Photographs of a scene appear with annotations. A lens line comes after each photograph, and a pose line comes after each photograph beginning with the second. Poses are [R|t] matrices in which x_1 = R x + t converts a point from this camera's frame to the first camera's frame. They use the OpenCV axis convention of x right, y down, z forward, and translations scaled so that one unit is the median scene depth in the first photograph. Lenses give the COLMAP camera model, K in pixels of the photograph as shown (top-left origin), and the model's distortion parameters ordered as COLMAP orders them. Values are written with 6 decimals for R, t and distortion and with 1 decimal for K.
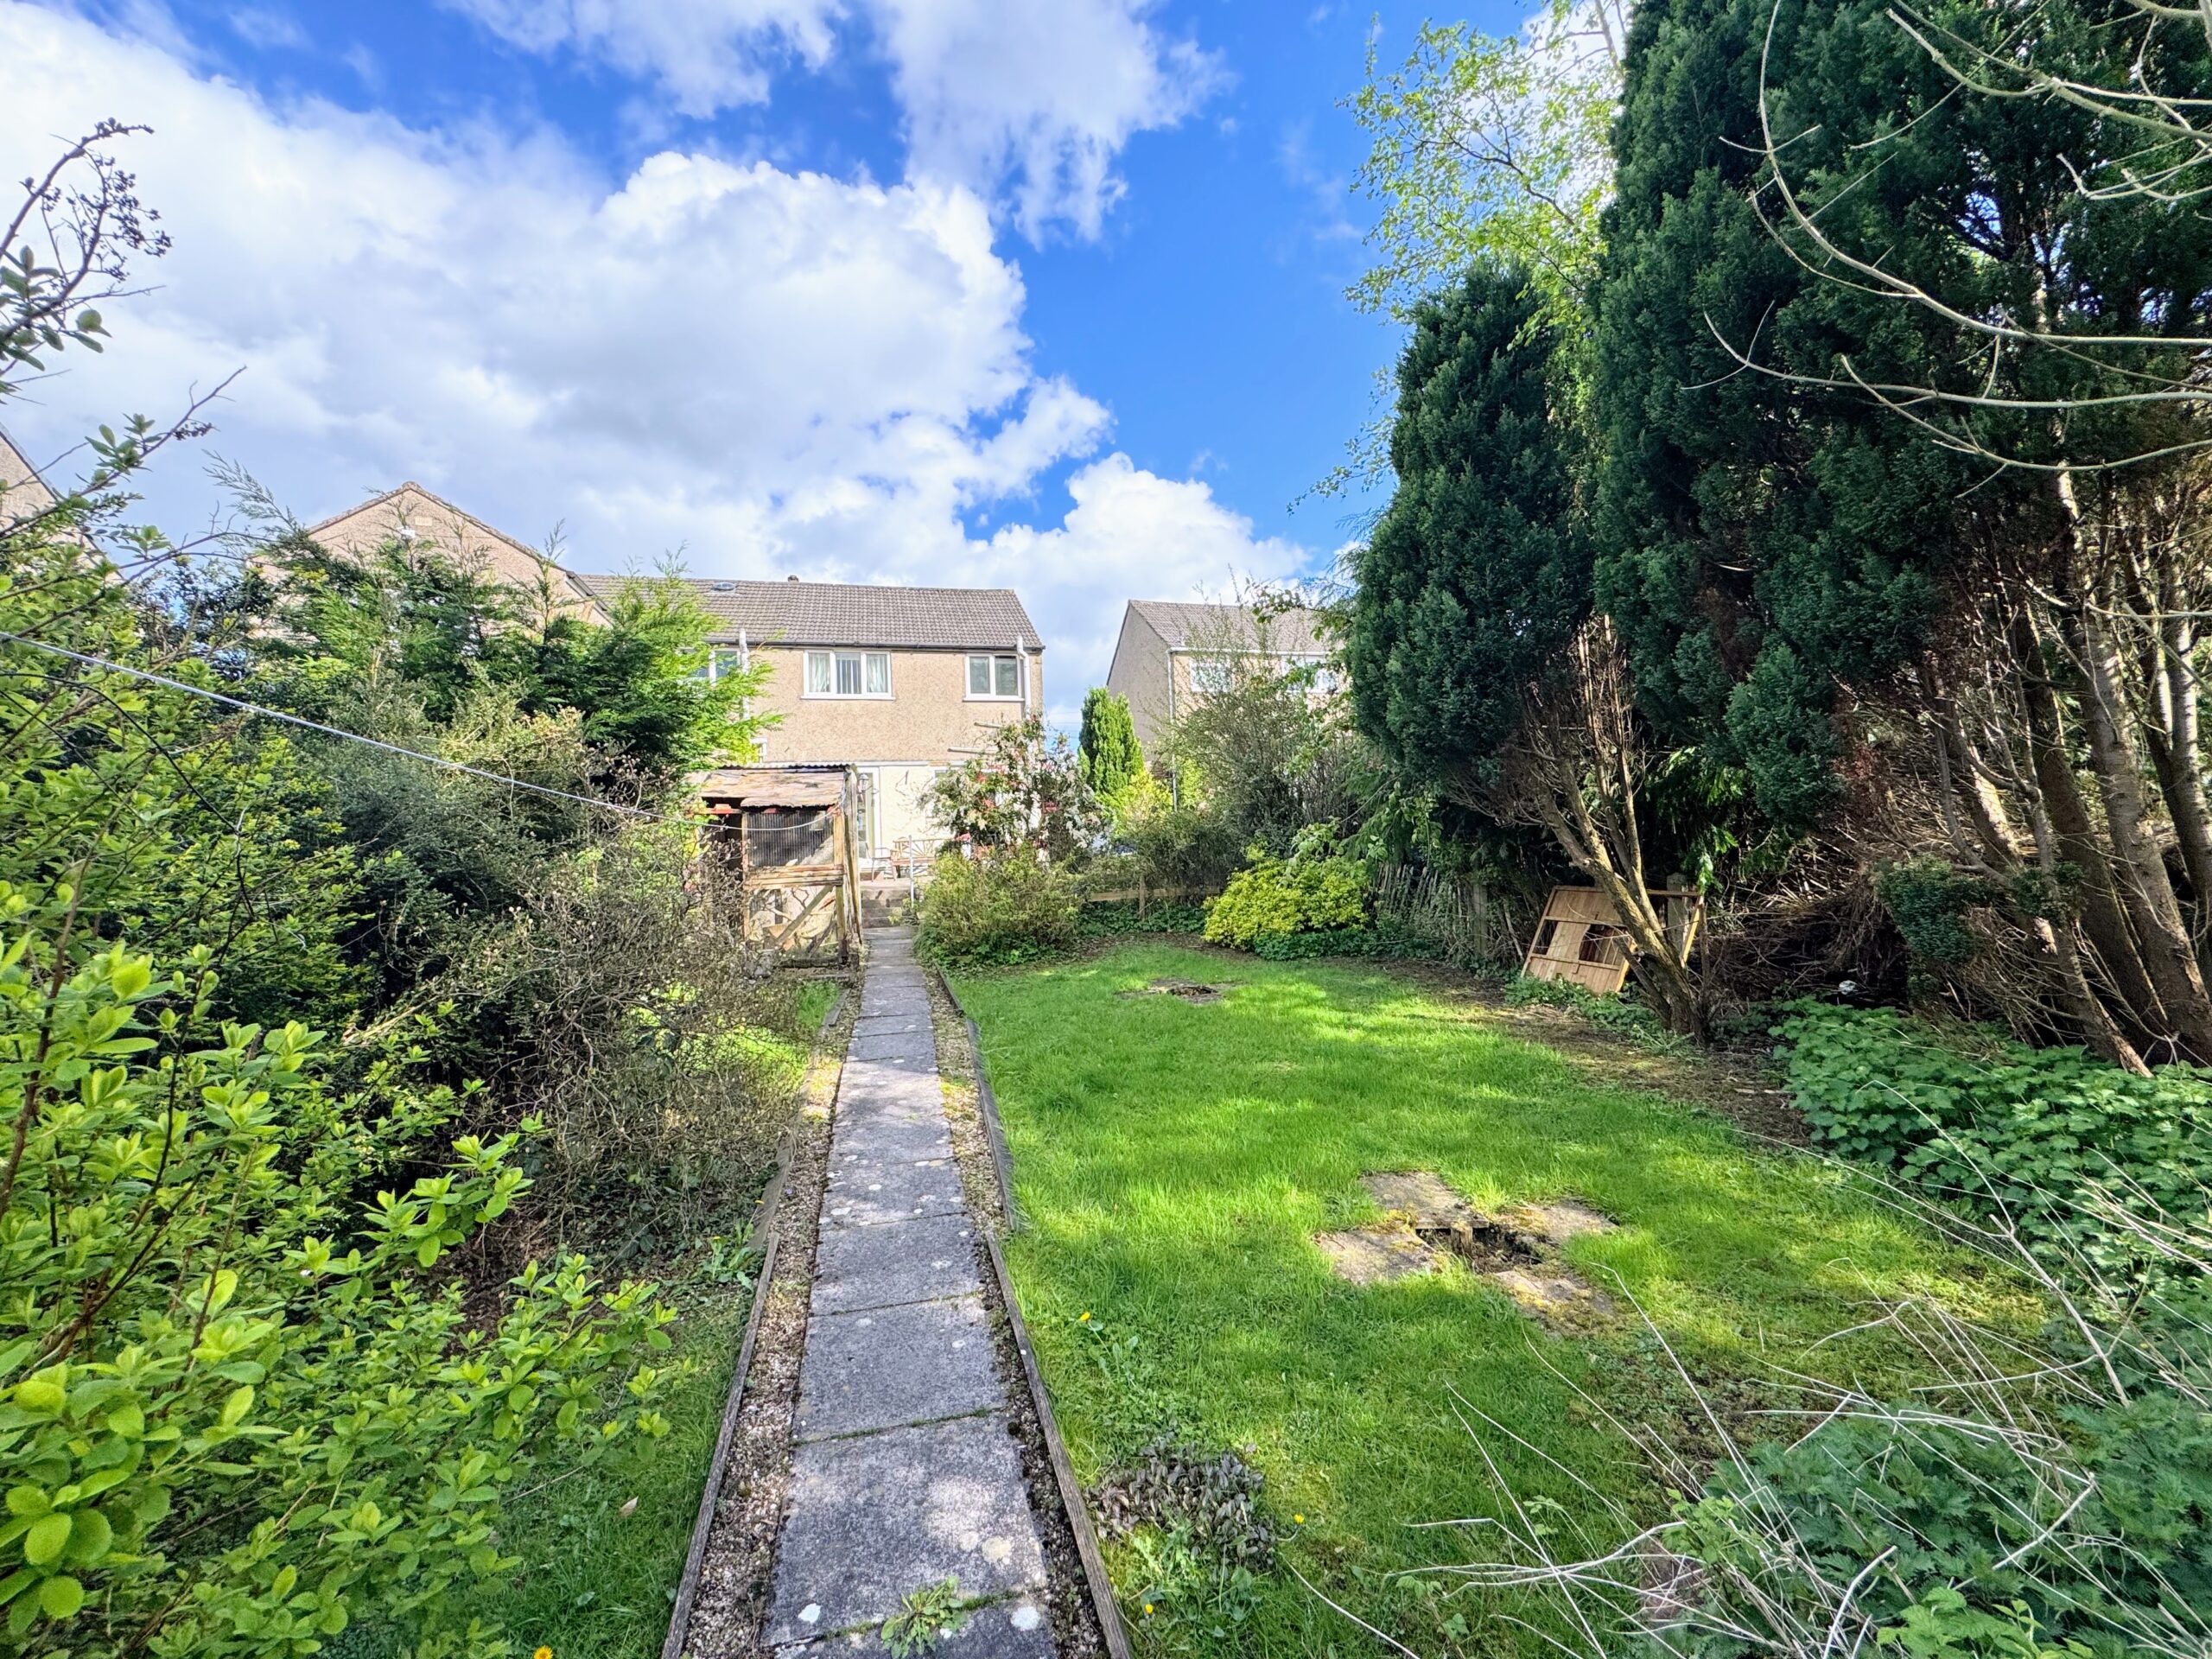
lens RADIAL K [[892.7, 0, 1107.3], [0, 892.7, 826.7], [0, 0, 1]] dist [0.000530, 0.000086]
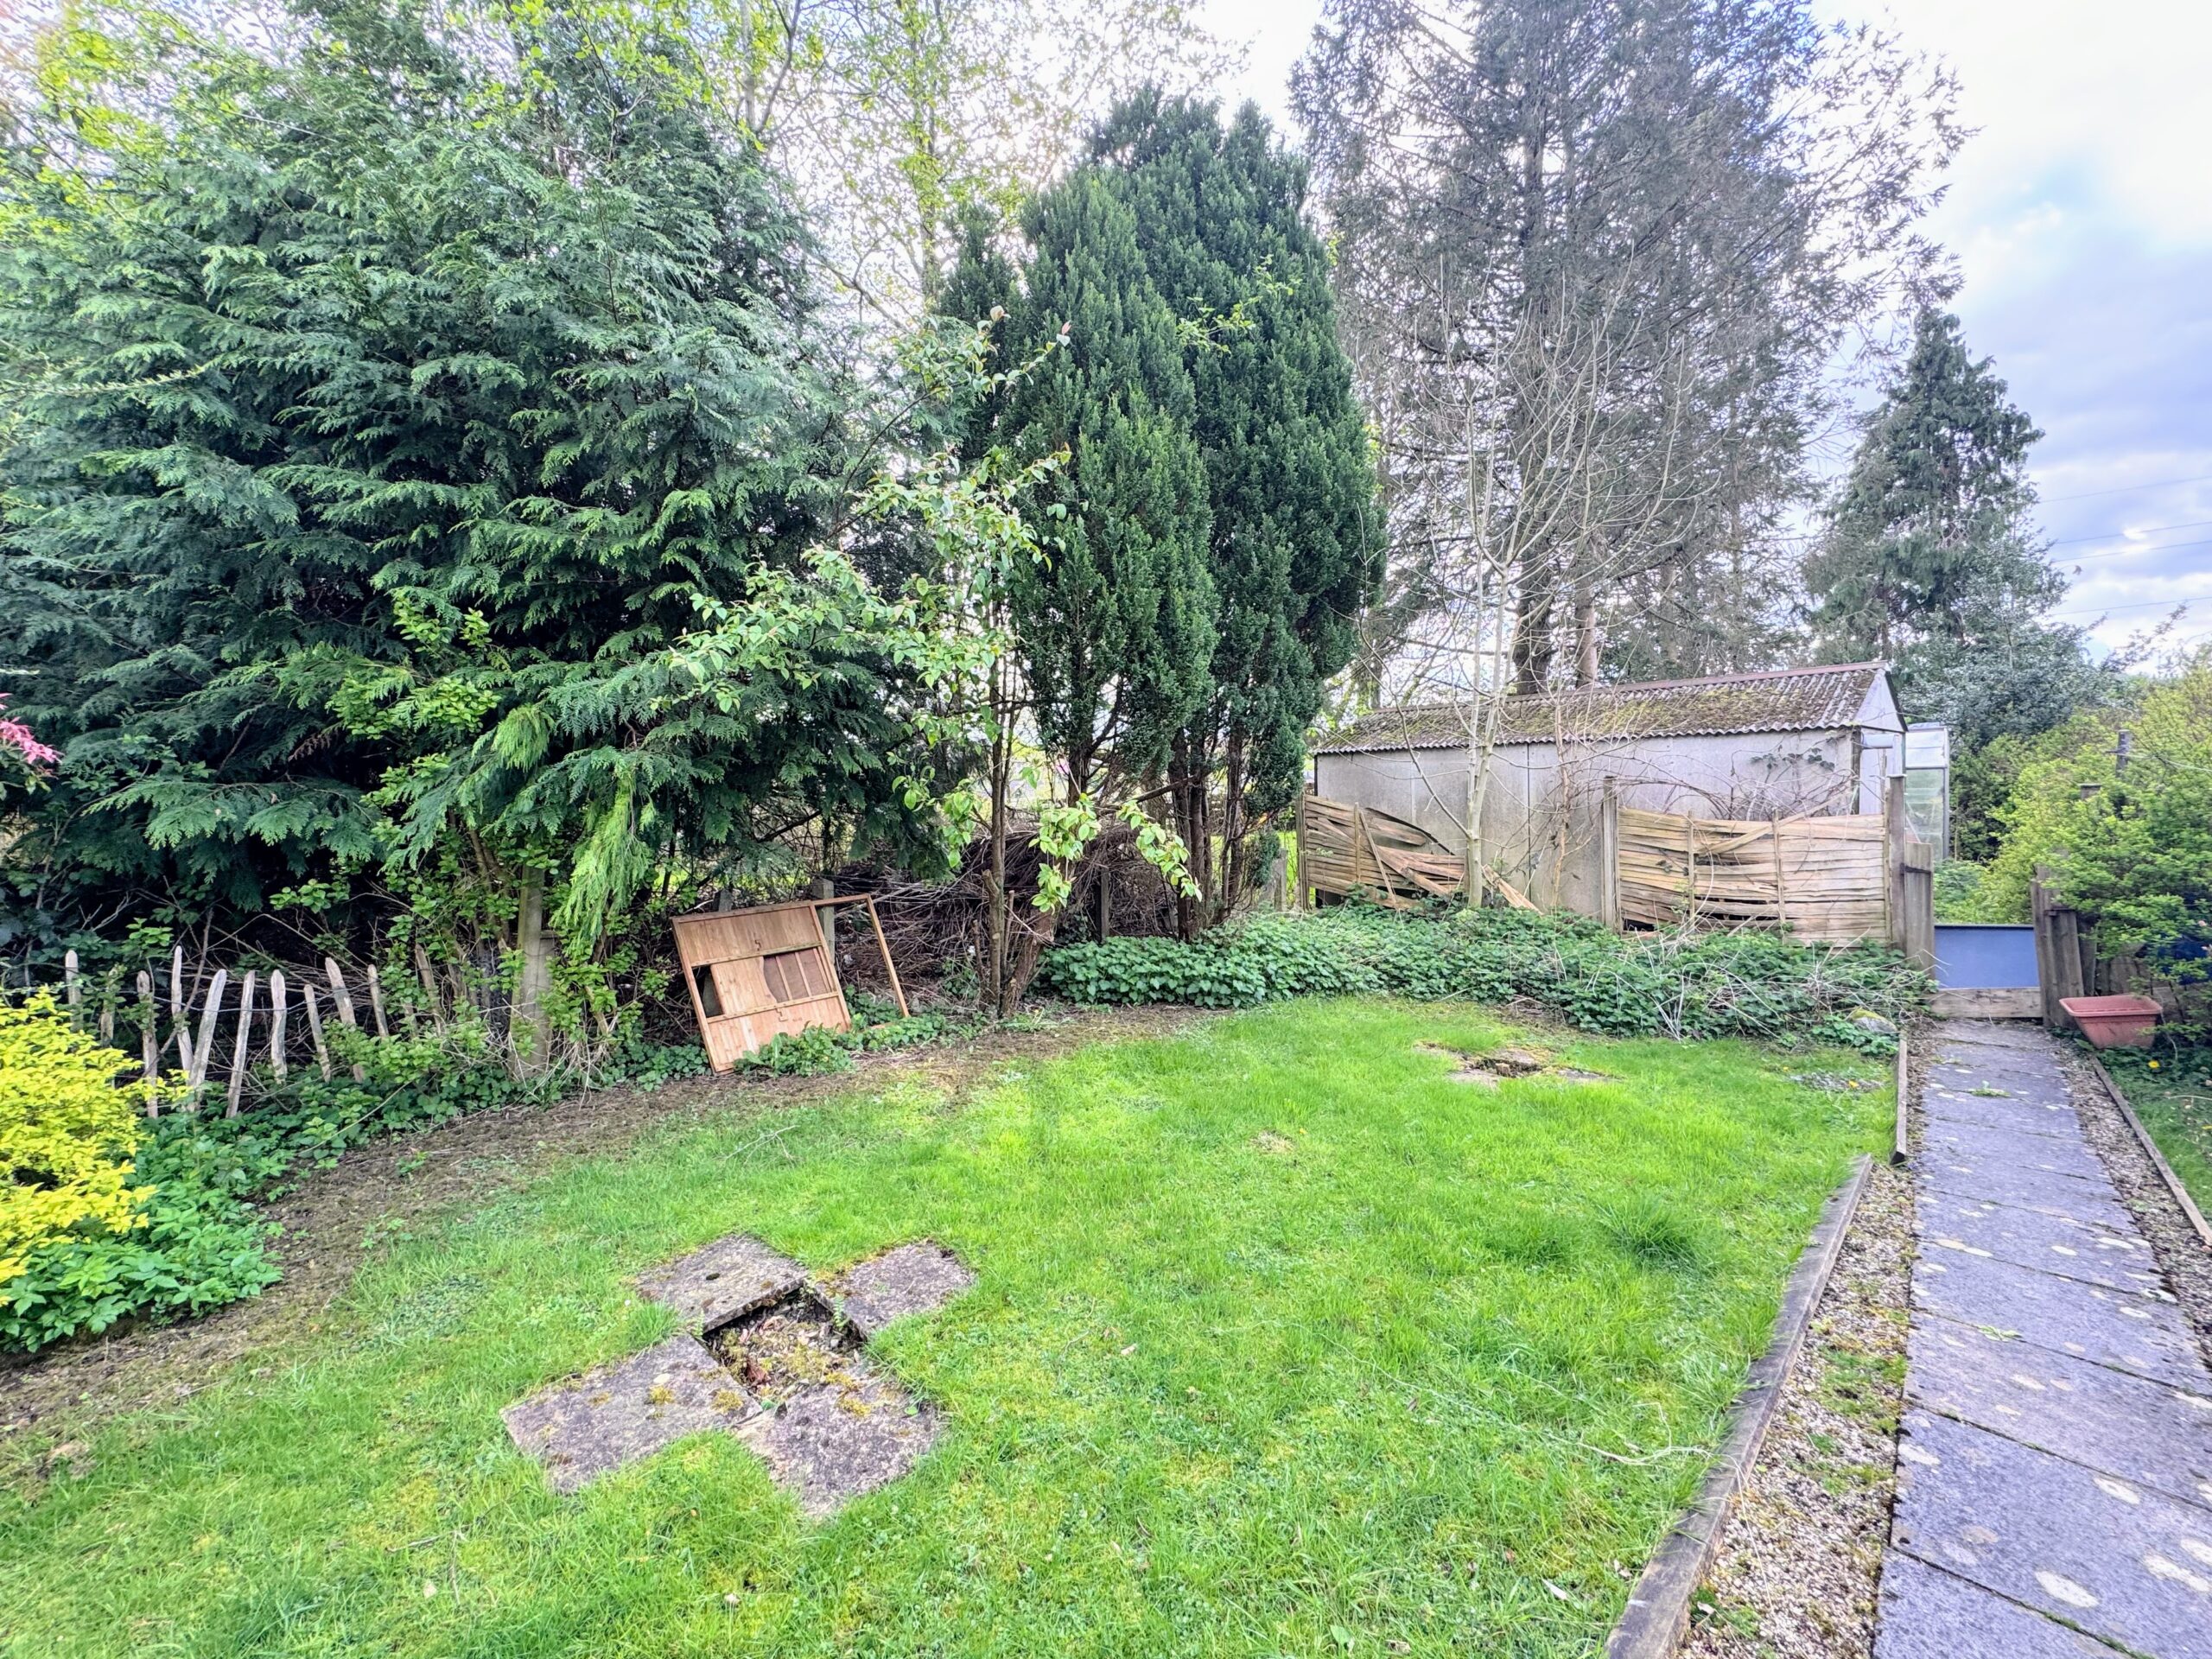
lens RADIAL K [[892.7, 0, 1108.7], [0, 892.7, 833.1], [0, 0, 1]] dist [0.000530, 0.000086]
pose [[-0.540612, 0.017483, 0.841090, -0.412850], [0.026267, 0.999647, -0.003895, 0.024144], [-0.840862, 0.019988, -0.540880, 1.849911]]
